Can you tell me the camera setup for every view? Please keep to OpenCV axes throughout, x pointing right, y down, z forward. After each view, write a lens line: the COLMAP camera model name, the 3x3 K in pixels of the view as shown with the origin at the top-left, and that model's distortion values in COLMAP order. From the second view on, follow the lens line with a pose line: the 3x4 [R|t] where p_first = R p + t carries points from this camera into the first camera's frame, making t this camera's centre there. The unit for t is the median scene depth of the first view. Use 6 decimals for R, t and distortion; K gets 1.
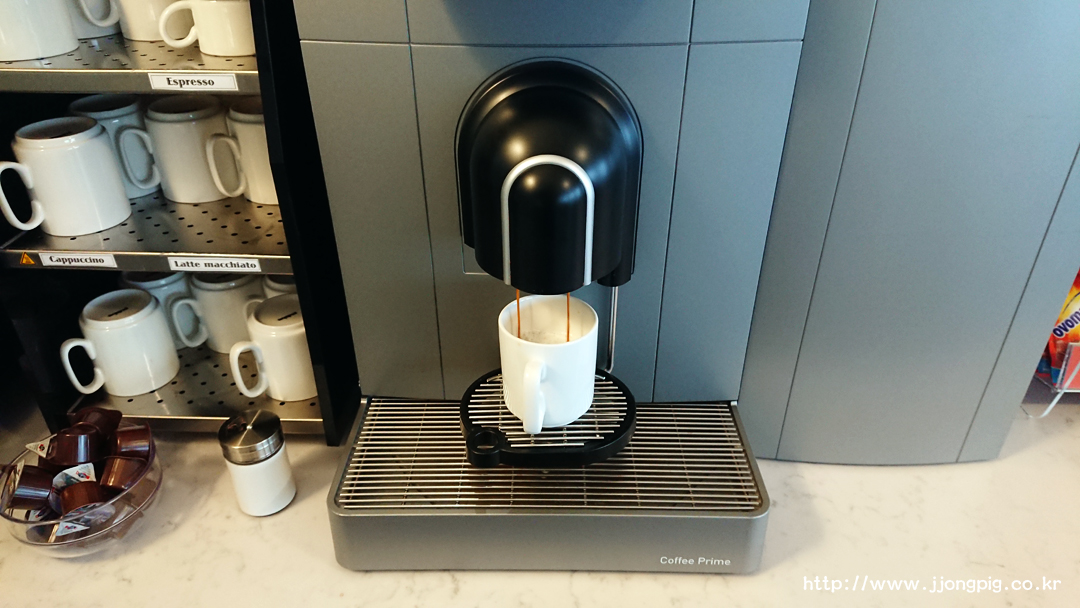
lens RADIAL K [[736.3, 0, 517.9], [0, 736.3, 314.1], [0, 0, 1]] dist [0.077435, -0.094151]
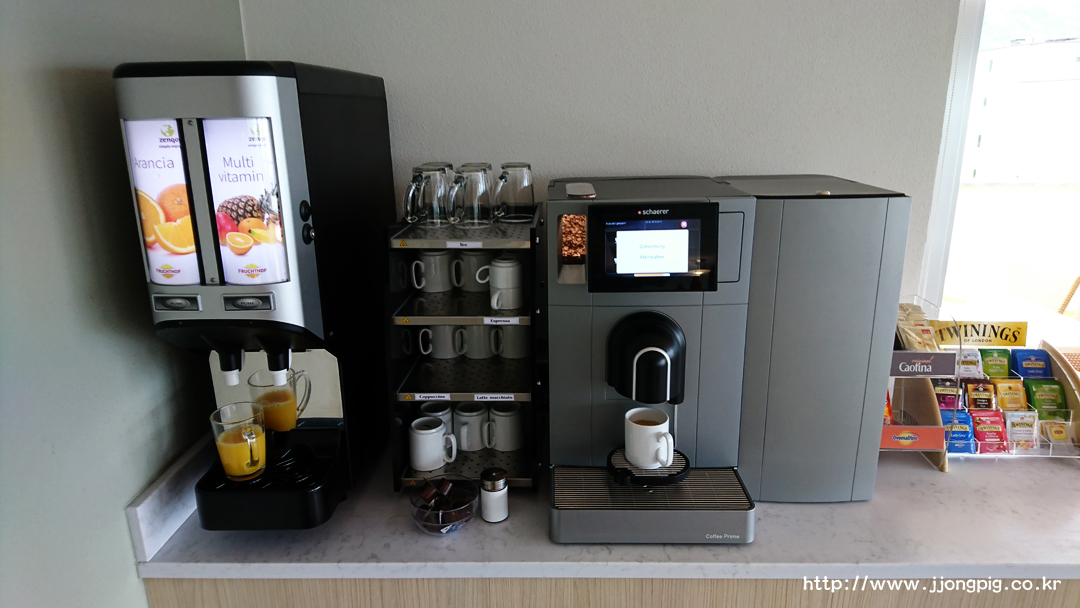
lens RADIAL K [[685.2, 0, 540.0], [0, 685.2, 304.0], [0, 0, 1]] dist [0.004657, -0.001560]
pose [[0.999790, -0.016424, 0.012276, -0.324659], [0.019090, 0.964120, -0.264781, 0.229012], [-0.007487, 0.264959, 0.964231, -1.157709]]
